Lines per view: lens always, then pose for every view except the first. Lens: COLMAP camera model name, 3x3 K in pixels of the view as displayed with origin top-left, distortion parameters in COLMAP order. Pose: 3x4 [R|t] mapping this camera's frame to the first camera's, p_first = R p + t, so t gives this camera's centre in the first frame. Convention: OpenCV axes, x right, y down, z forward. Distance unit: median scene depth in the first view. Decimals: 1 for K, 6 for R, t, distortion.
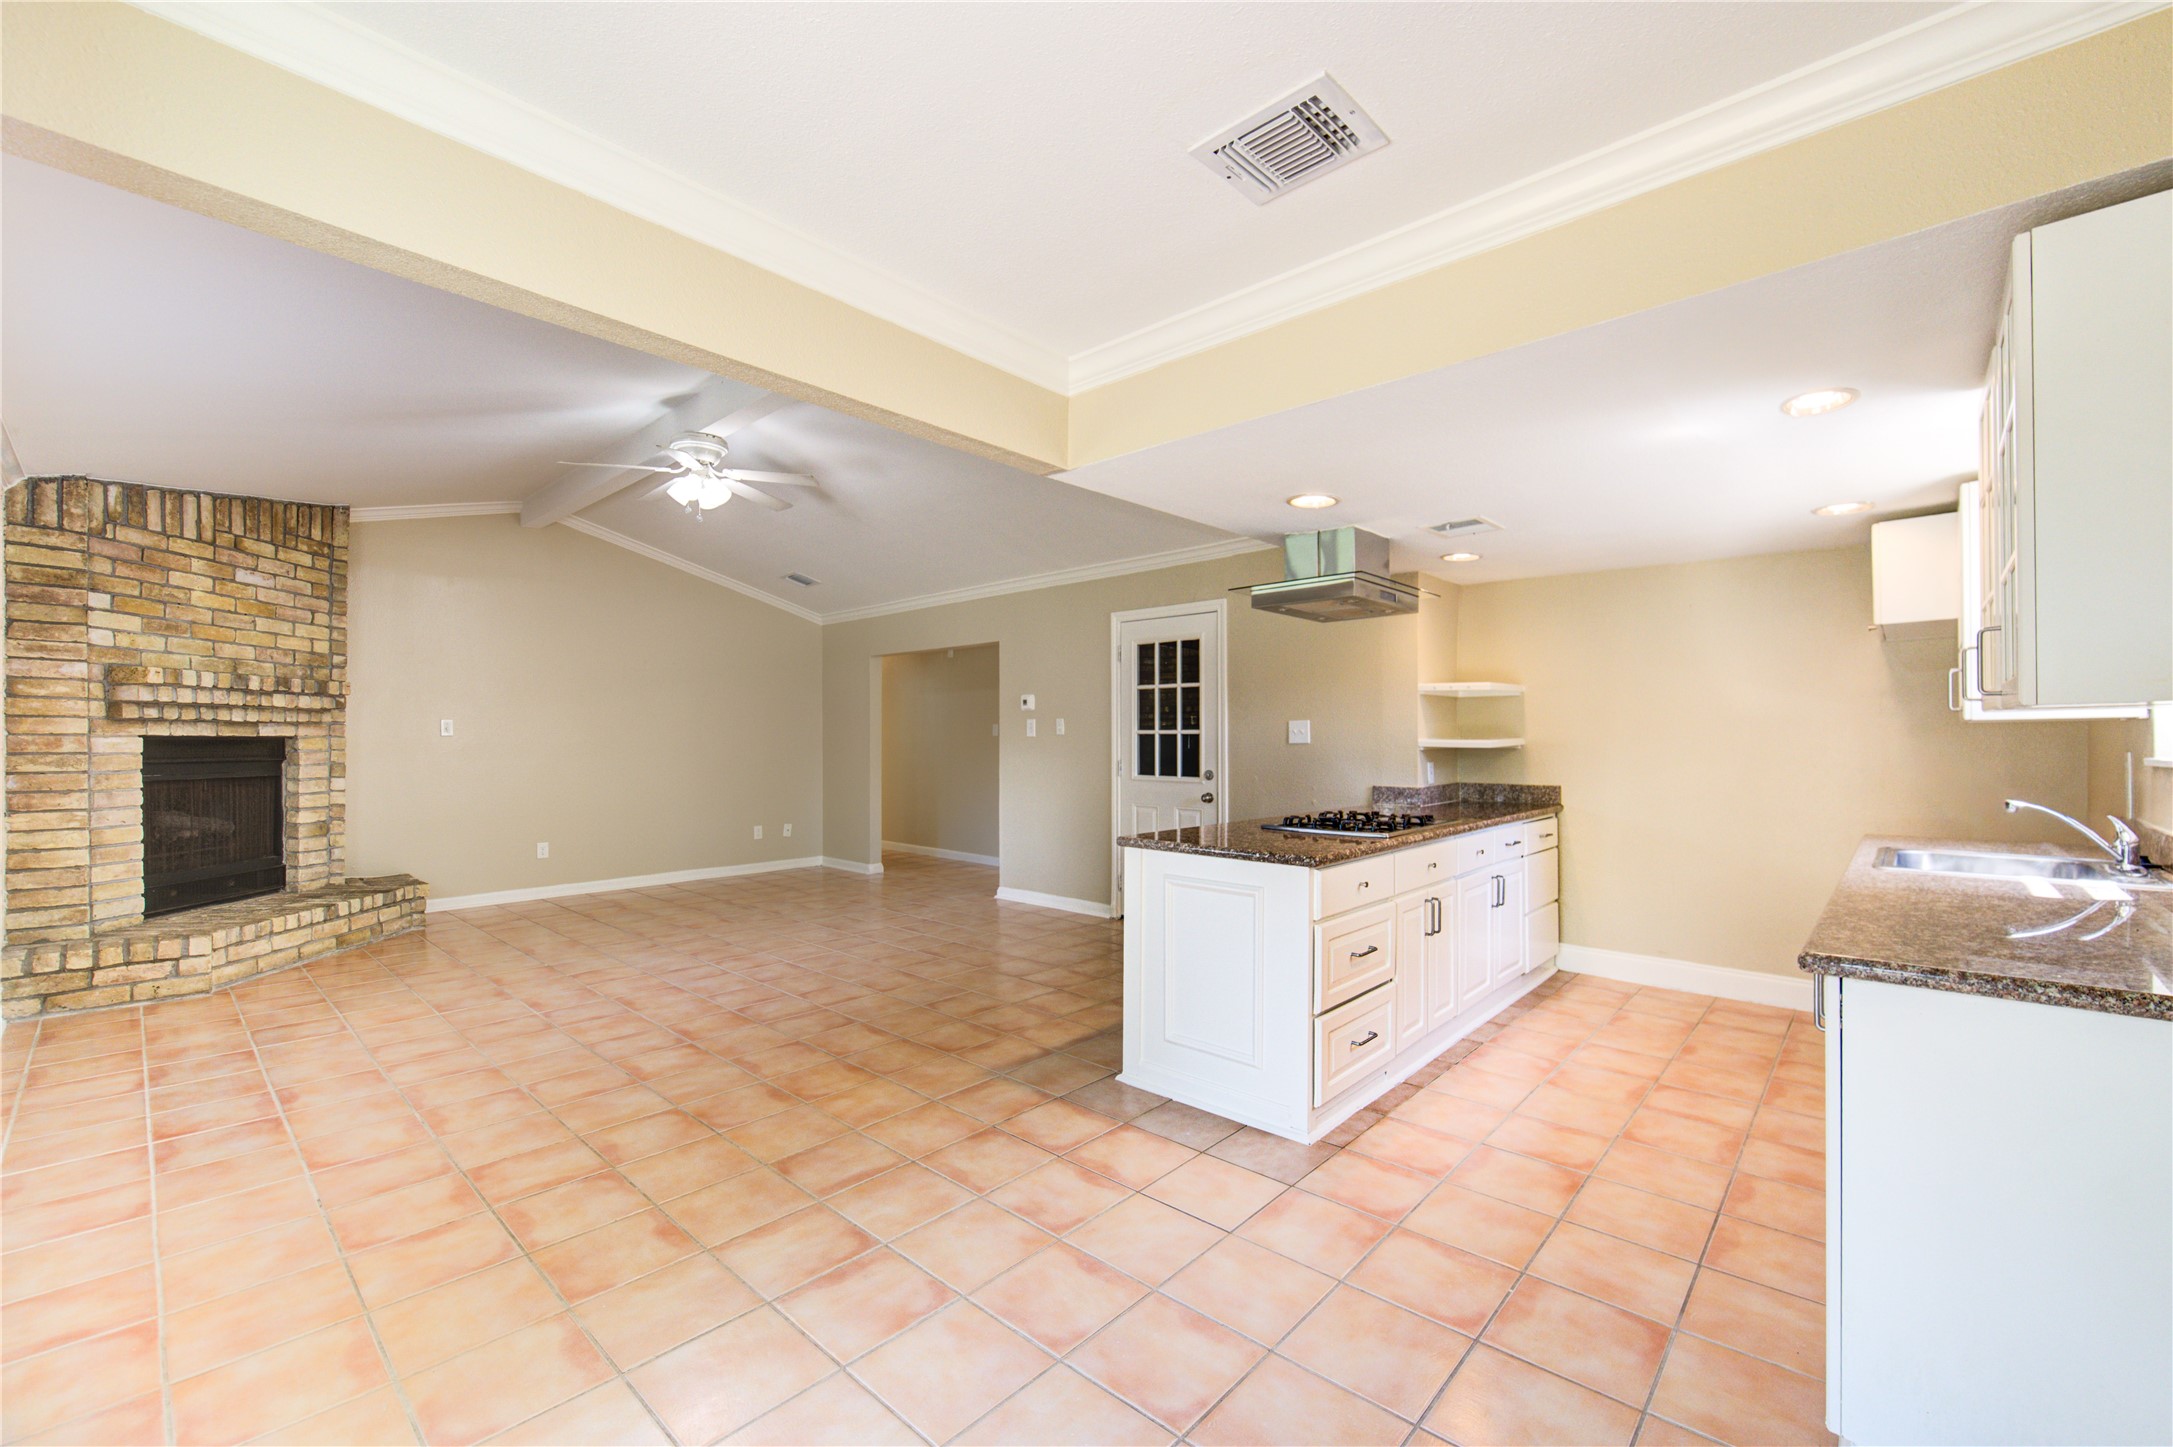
lens RADIAL K [[882.2, 0, 1102.0], [0, 882.2, 744.4], [0, 0, 1]] dist [-0.009691, -0.000065]
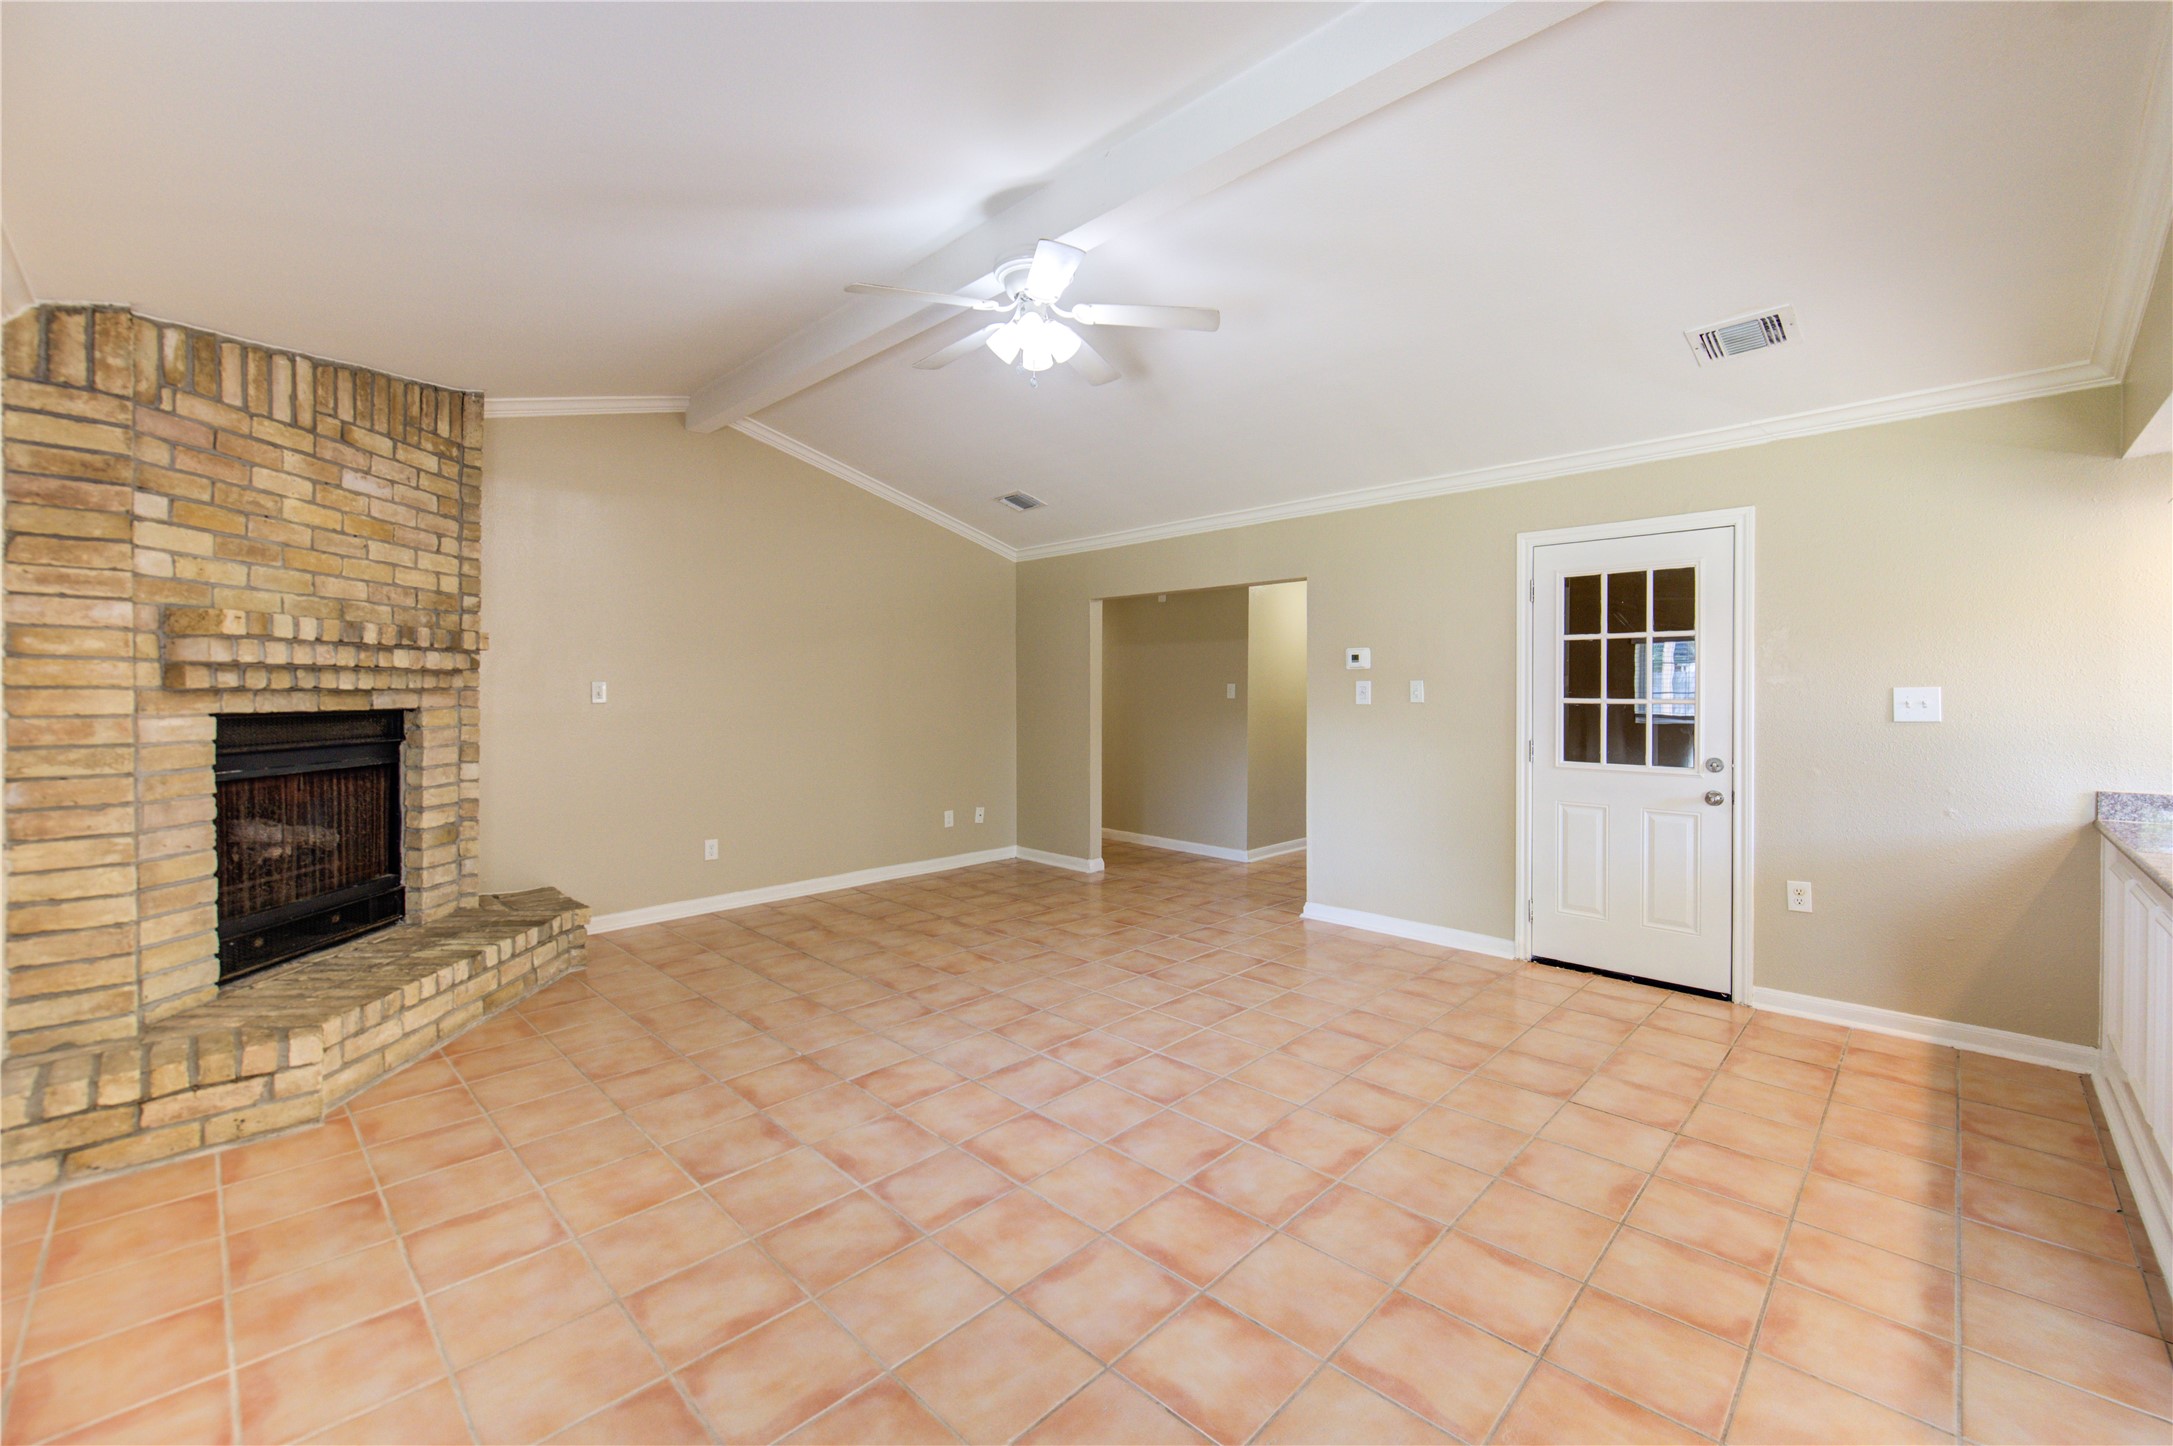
lens RADIAL K [[878.3, 0, 1095.3], [0, 878.3, 696.3], [0, 0, 1]] dist [-0.009537, -0.000769]
pose [[0.999329, -0.000046, -0.036615, -0.424142], [0.000120, 0.999998, 0.002016, -0.025237], [0.036615, -0.002019, 0.999327, 0.378956]]
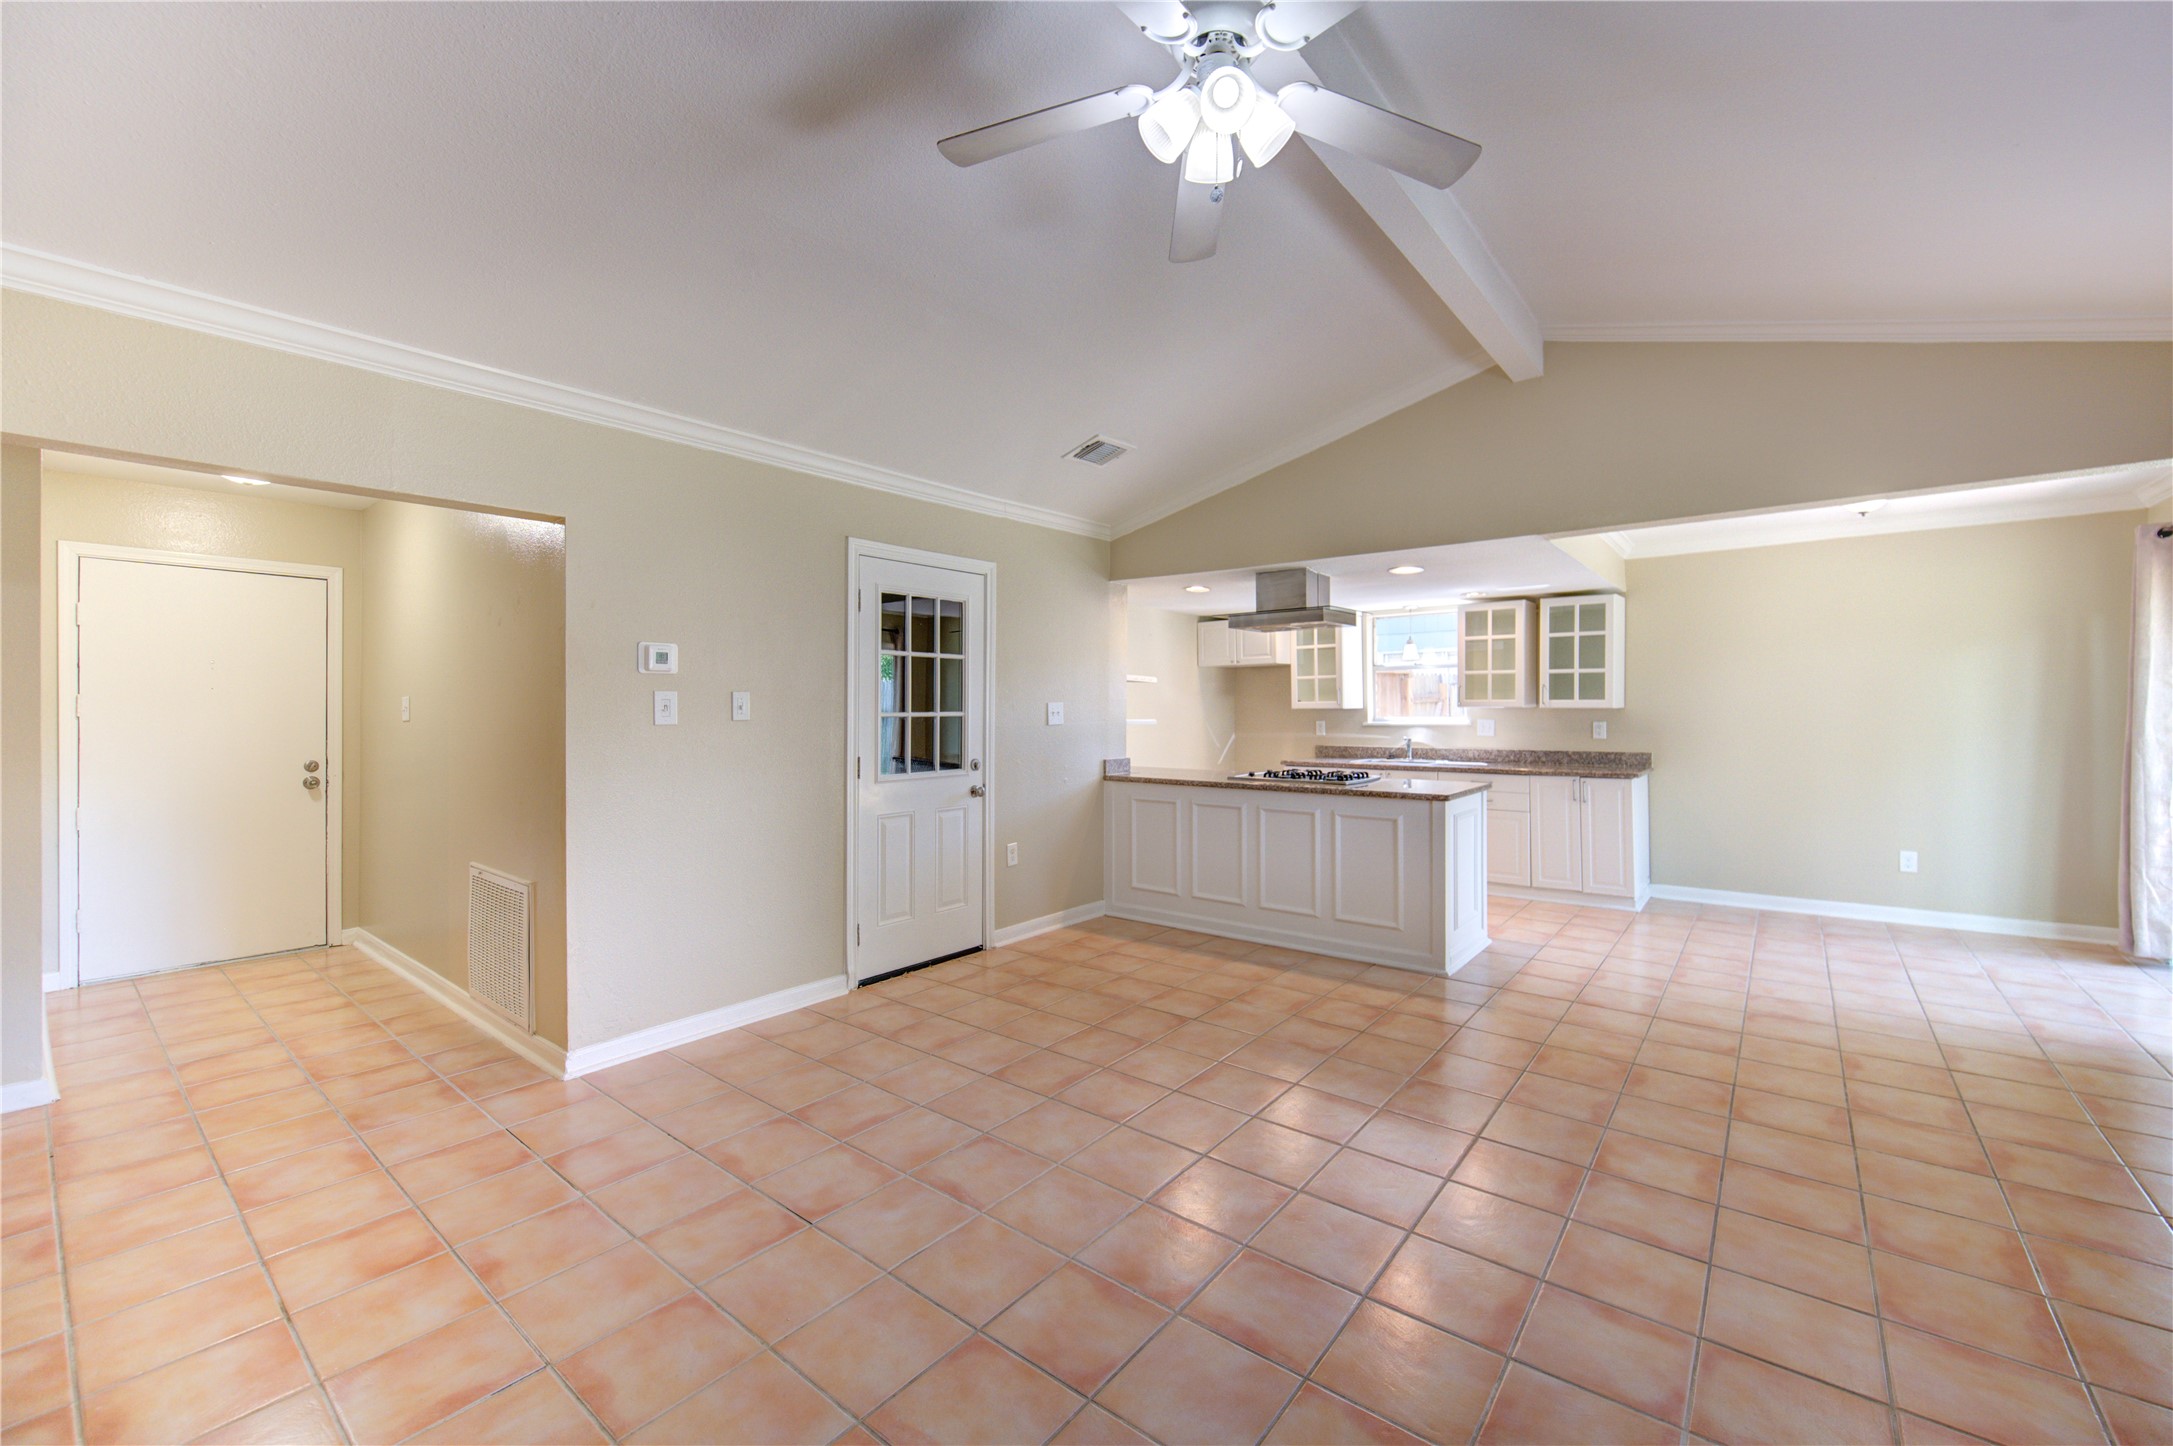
lens RADIAL K [[883.5, 0, 1106.1], [0, 883.5, 713.7], [0, 0, 1]] dist [-0.001966, -0.000448]
pose [[-0.076694, -0.007357, 0.997027, -0.935559], [0.009515, 0.999922, 0.008110, -0.025154], [-0.997009, 0.010109, -0.076618, 1.184227]]
